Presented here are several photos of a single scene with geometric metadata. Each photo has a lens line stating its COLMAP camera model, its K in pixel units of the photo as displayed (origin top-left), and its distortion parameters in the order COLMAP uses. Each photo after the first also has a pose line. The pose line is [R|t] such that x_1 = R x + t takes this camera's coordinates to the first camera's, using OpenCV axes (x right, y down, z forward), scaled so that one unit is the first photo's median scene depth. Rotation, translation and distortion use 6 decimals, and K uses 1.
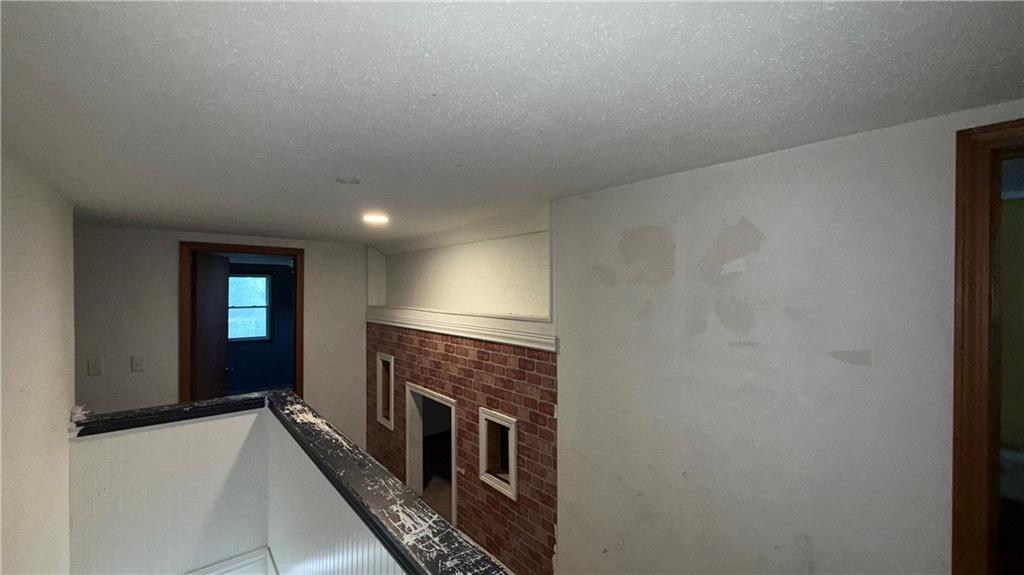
lens RADIAL K [[406.6, 0, 510.8], [0, 406.6, 288.6], [0, 0, 1]] dist [-0.000988, -0.000465]
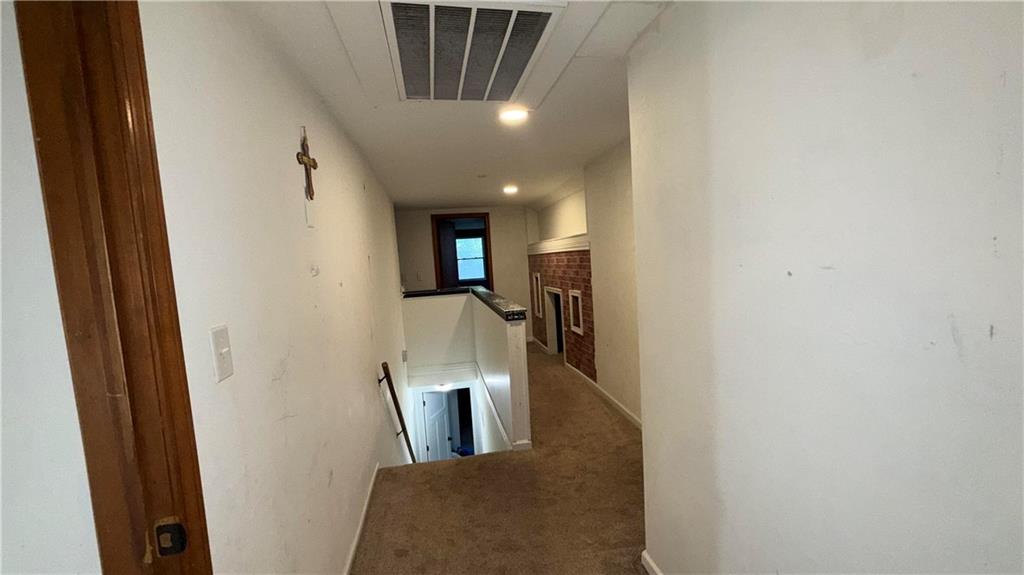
lens RADIAL K [[406.6, 0, 510.8], [0, 406.6, 288.6], [0, 0, 1]] dist [-0.000988, -0.000465]
pose [[0.870513, -0.018482, -0.491798, 0.568803], [0.064743, 0.994911, 0.077210, 0.132734], [0.487868, -0.099053, 0.867279, -0.650467]]
